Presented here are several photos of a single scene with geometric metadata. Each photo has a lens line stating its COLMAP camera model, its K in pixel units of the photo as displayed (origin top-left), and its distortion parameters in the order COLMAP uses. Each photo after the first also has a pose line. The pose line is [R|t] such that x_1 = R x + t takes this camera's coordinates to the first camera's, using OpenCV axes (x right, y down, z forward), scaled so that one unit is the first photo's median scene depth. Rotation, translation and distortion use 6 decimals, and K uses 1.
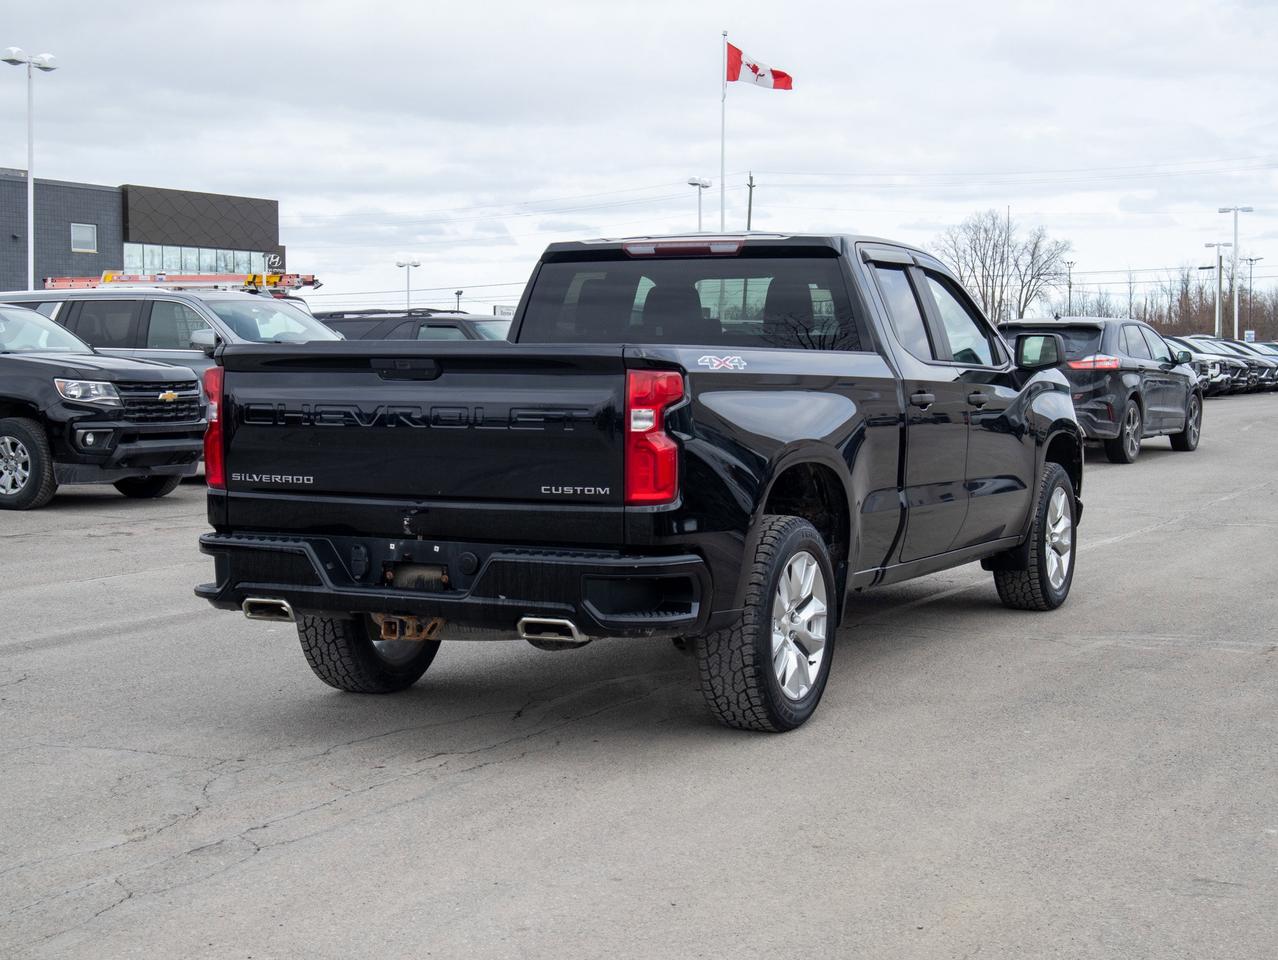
lens RADIAL K [[2038.9, 0, 624.7], [0, 2038.9, 477.8], [0, 0, 1]] dist [0.050955, 0.064380]
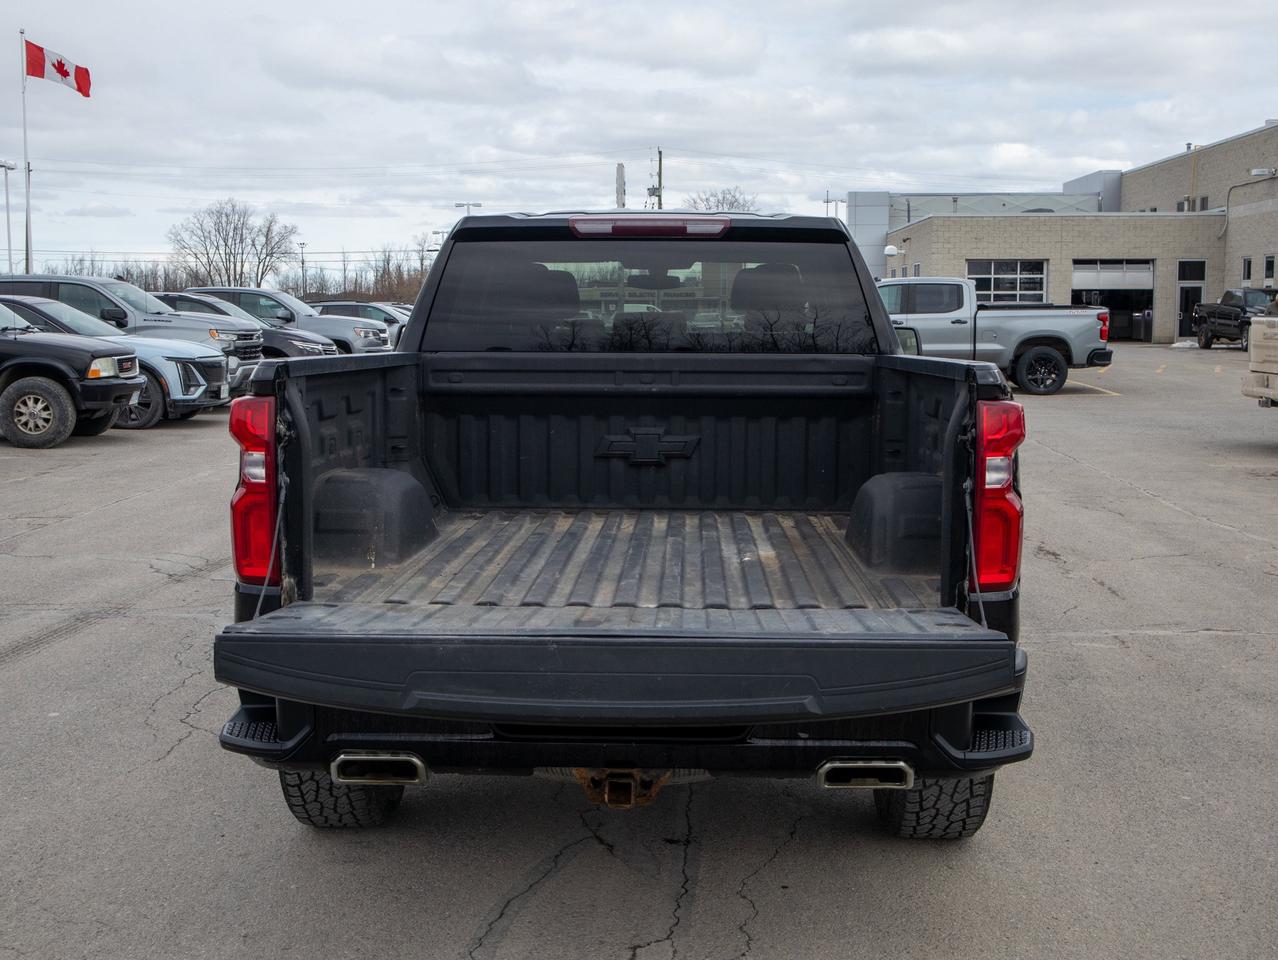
lens RADIAL K [[1629.3, 0, 639.0], [0, 1629.3, 480.0], [0, 0, 1]] dist [-0.022884, 0.085153]
pose [[0.907452, -0.040102, 0.418238, -0.300911], [0.023530, 0.998723, 0.044708, -0.047422], [-0.419497, -0.030730, 0.907237, 0.475113]]
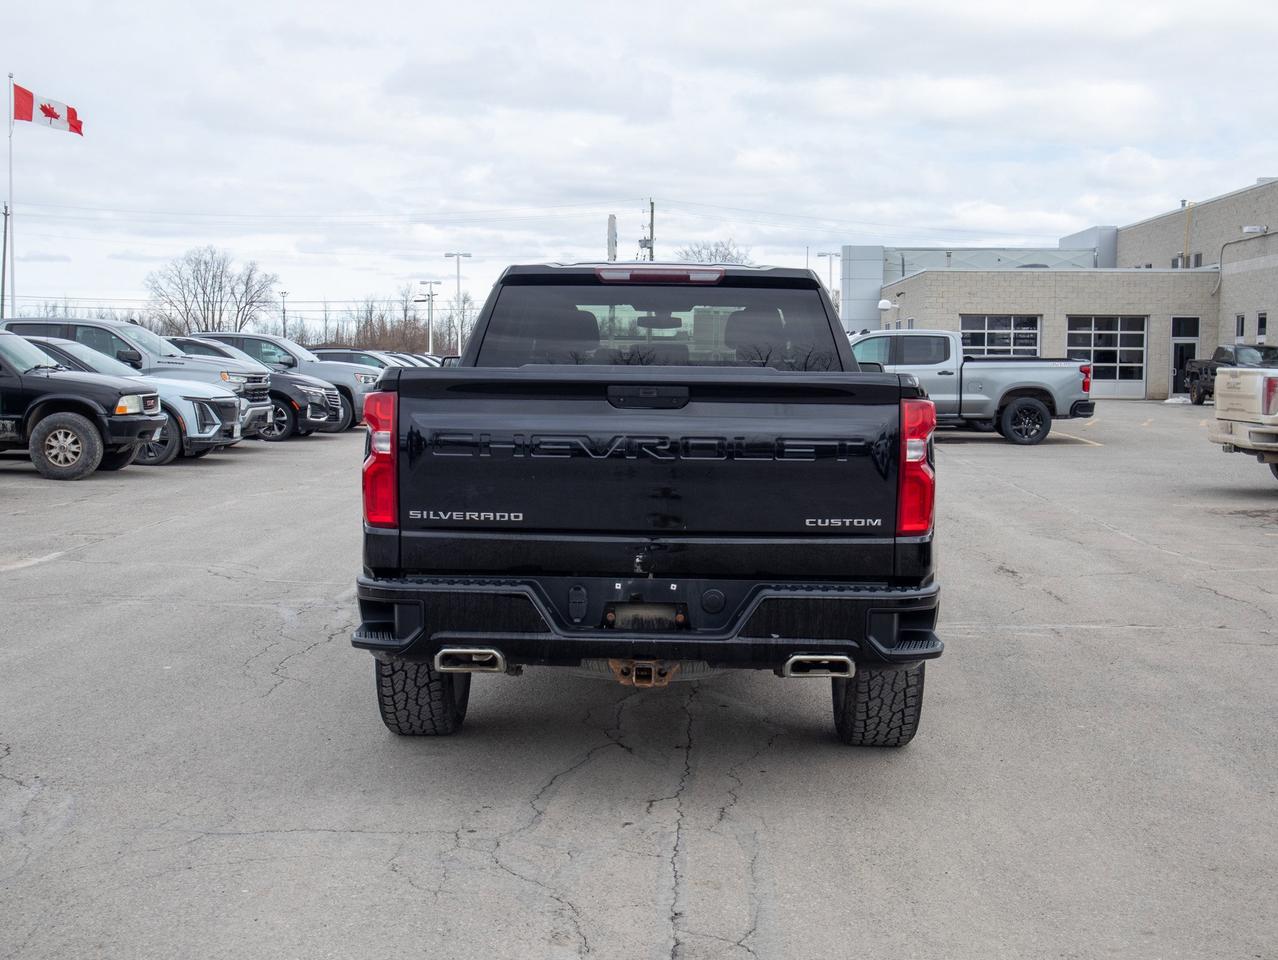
lens RADIAL K [[1691.0, 0, 639.0], [0, 1691.0, 480.0], [0, 0, 1]] dist [0.022207, -0.052223]
pose [[0.904589, -0.016930, 0.425949, -0.408217], [0.014587, 0.999855, 0.008761, -0.020274], [-0.426036, -0.001712, 0.904705, 0.276891]]
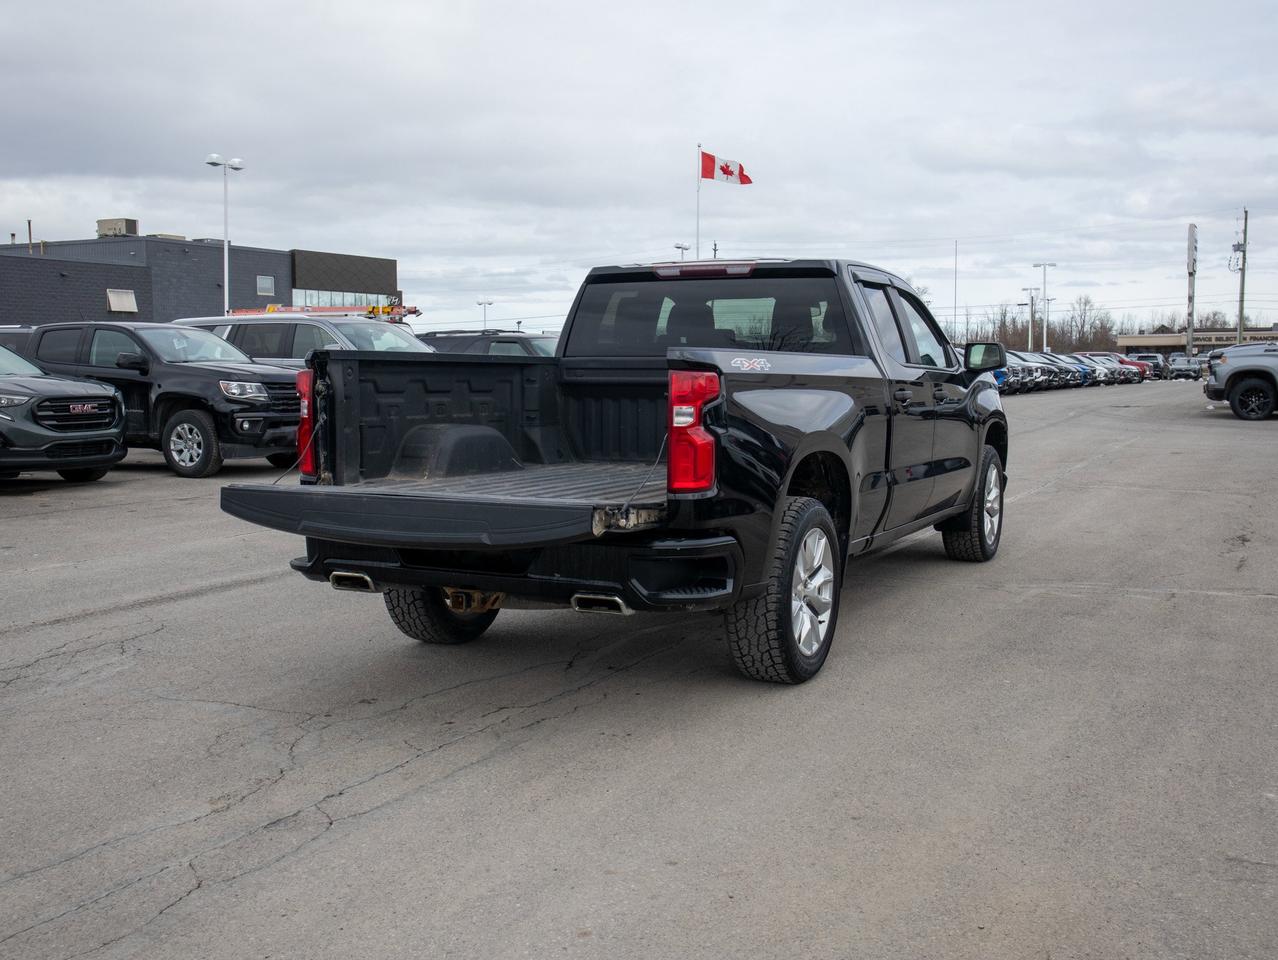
lens RADIAL K [[1352.0, 0, 639.0], [0, 1352.0, 480.0], [0, 0, 1]] dist [-0.009723, 0.019862]
pose [[0.999973, -0.002921, 0.006778, -0.018065], [0.002748, 0.999673, 0.025433, -0.010875], [-0.006850, -0.025414, 0.999654, 0.234466]]
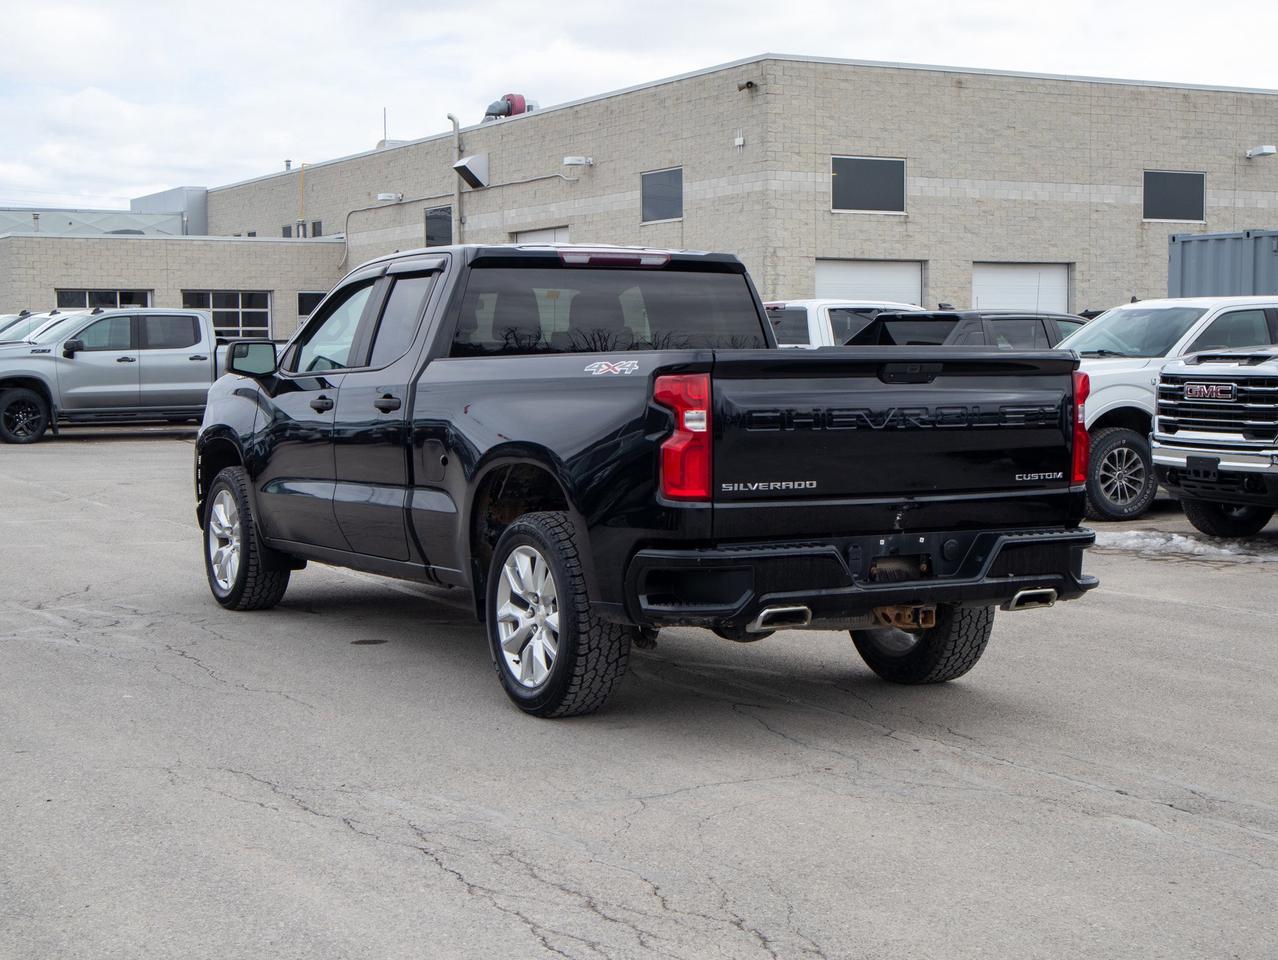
lens RADIAL K [[2038.9, 0, 624.7], [0, 2038.9, 477.8], [0, 0, 1]] dist [0.050955, 0.064380]
pose [[0.562470, -0.051213, 0.825230, -0.987594], [0.056728, 0.998118, 0.023278, -0.029402], [-0.824869, 0.033720, 0.564317, 0.485216]]
